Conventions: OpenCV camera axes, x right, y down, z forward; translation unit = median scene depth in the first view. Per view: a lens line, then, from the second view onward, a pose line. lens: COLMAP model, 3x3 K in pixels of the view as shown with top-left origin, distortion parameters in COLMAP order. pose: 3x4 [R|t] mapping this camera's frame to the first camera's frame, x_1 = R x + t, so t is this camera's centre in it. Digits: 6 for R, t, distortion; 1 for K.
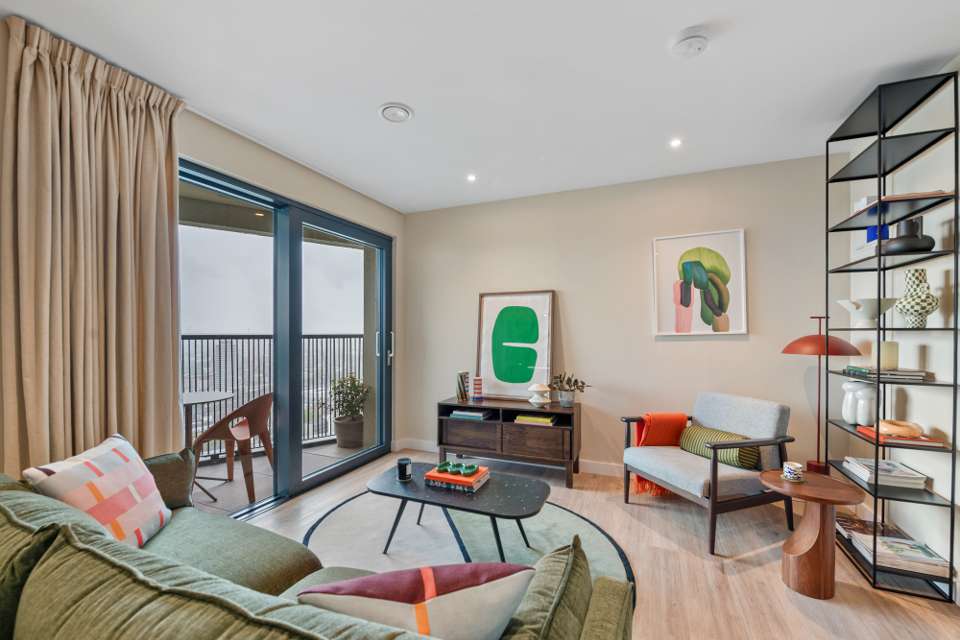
lens RADIAL K [[392.8, 0, 484.9], [0, 392.8, 333.5], [0, 0, 1]] dist [-0.001924, -0.002743]
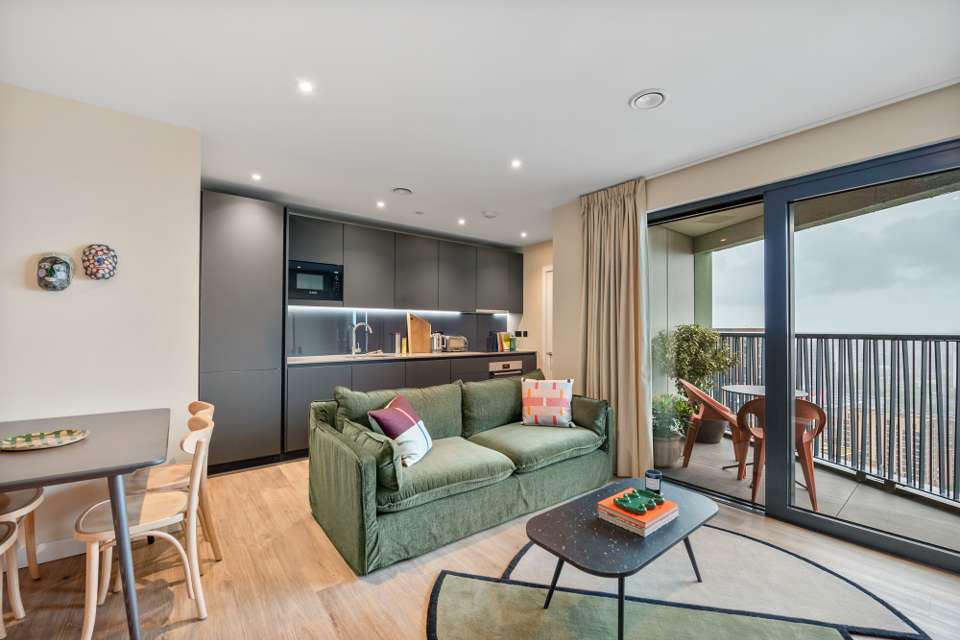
lens RADIAL K [[392.8, 0, 476.0], [0, 392.8, 325.4], [0, 0, 1]] dist [-0.001924, -0.002743]
pose [[-0.489982, -0.011155, -0.871661, 0.542228], [-0.005646, 0.999938, -0.009623, -0.003475], [0.871714, 0.000206, -0.490015, 0.749649]]
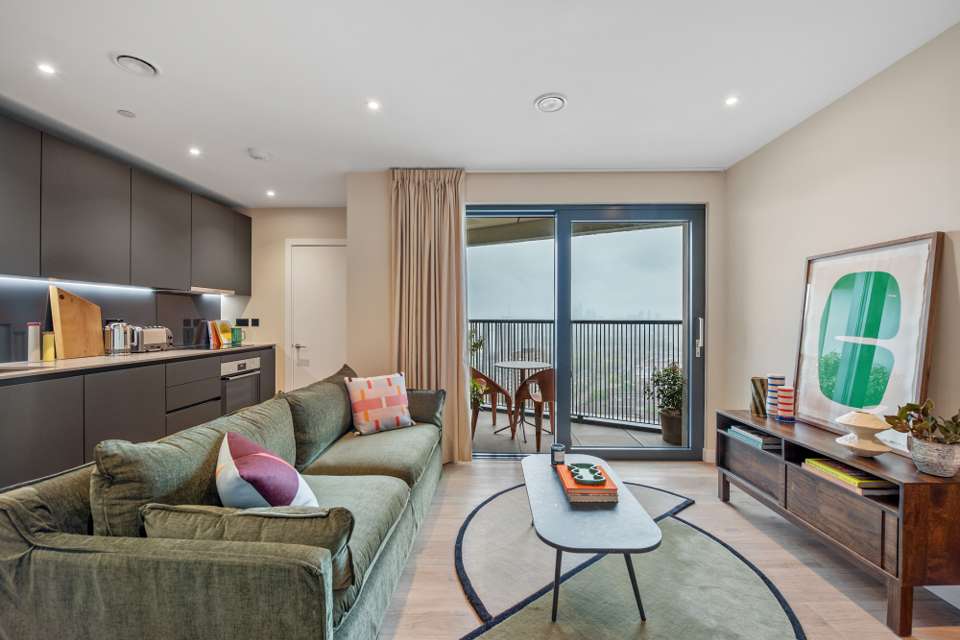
lens RADIAL K [[392.8, 0, 483.6], [0, 392.8, 317.7], [0, 0, 1]] dist [-0.001924, -0.002743]
pose [[0.370114, 0.000411, -0.928986, 0.449059], [-0.004492, 0.999989, -0.001348, -0.000784], [0.928976, 0.004672, 0.370111, 0.315507]]
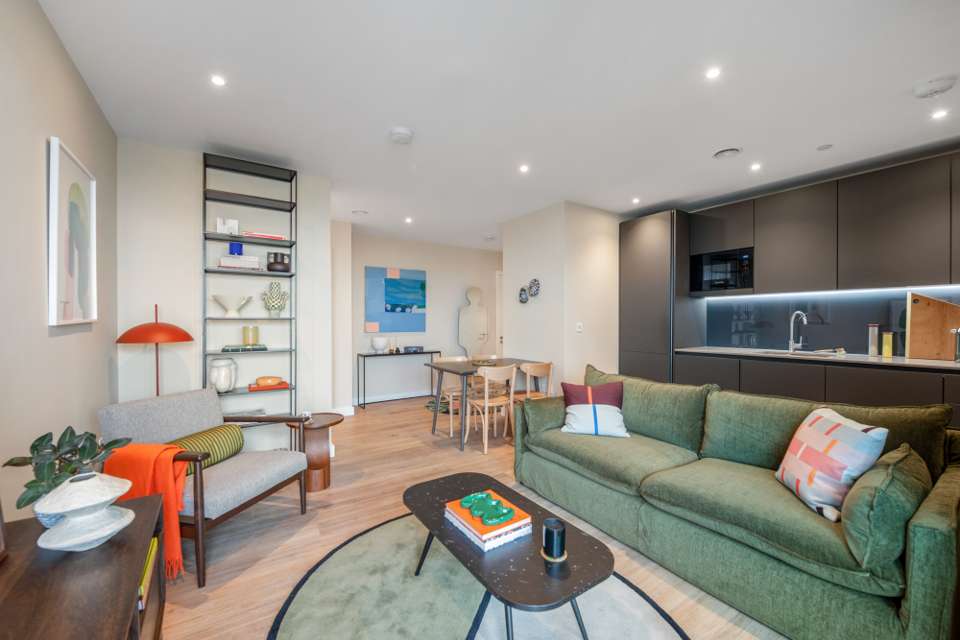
lens RADIAL K [[392.8, 0, 486.3], [0, 392.8, 318.7], [0, 0, 1]] dist [-0.001924, -0.002743]
pose [[-0.847786, 0.005789, 0.530306, -0.303244], [0.004104, 0.999982, -0.004353, -0.001696], [-0.530322, -0.001514, -0.847795, 1.093251]]
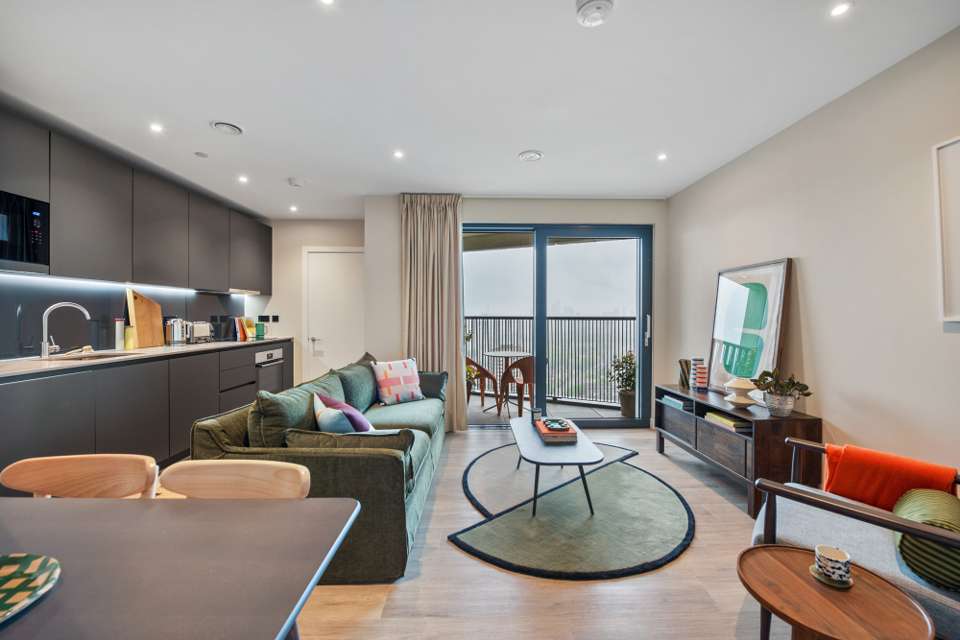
lens RADIAL K [[392.8, 0, 481.7], [0, 392.8, 315.7], [0, 0, 1]] dist [-0.001924, -0.002743]
pose [[0.414826, 0.003540, -0.909894, 0.653463], [-0.004792, 0.999987, 0.001706, -0.001046], [0.909888, 0.003653, 0.414837, 0.185402]]
